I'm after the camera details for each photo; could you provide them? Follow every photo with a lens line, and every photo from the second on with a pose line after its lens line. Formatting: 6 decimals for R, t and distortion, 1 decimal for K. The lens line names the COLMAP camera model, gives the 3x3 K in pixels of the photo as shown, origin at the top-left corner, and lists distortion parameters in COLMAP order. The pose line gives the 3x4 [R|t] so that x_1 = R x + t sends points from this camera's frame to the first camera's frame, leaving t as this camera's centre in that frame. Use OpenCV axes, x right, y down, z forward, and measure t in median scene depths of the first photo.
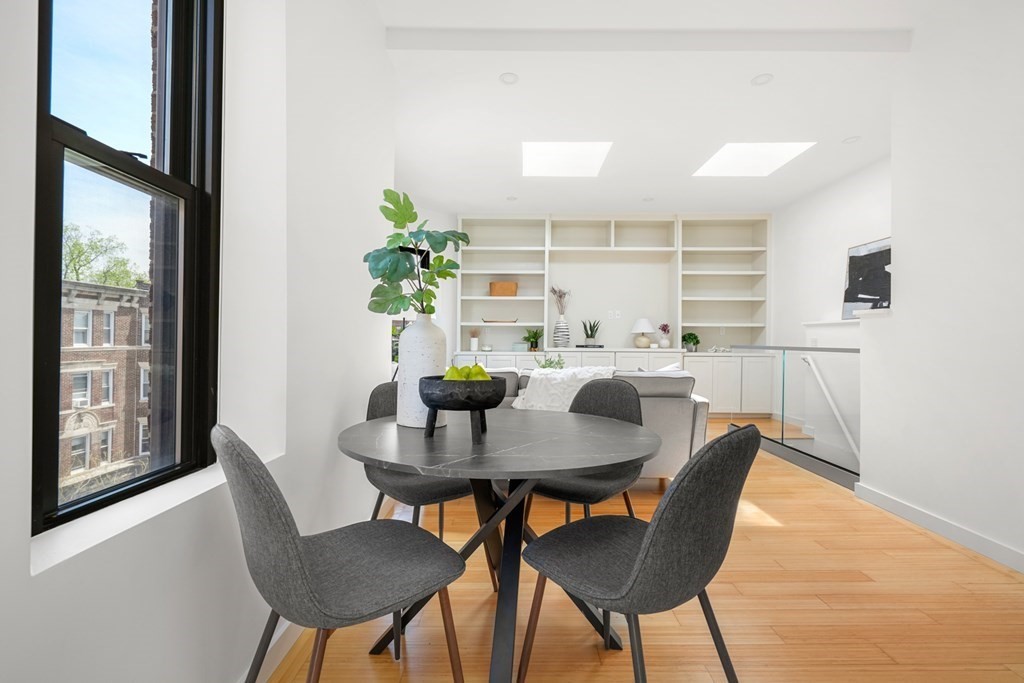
lens RADIAL K [[433.4, 0, 513.7], [0, 433.4, 342.6], [0, 0, 1]] dist [-0.000298, 0.000245]
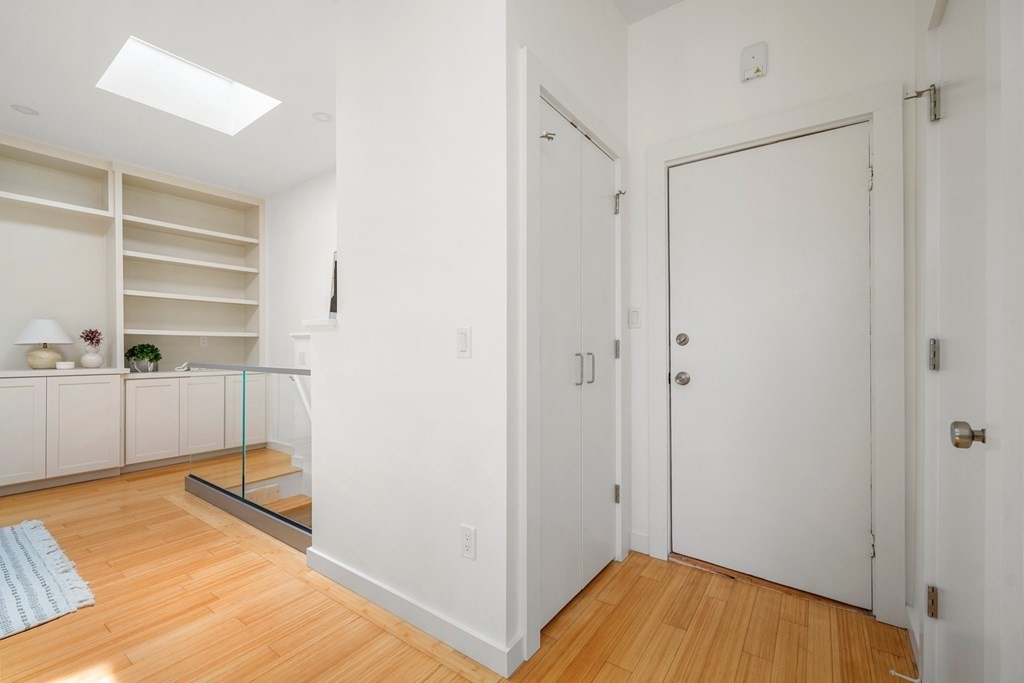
lens RADIAL K [[433.4, 0, 513.7], [0, 433.4, 342.6], [0, 0, 1]] dist [-0.000298, 0.000245]
pose [[0.579064, 0.007915, 0.815244, 0.194526], [0.008740, 0.999835, -0.015915, -0.009132], [-0.815235, 0.016341, 0.578899, 0.137111]]
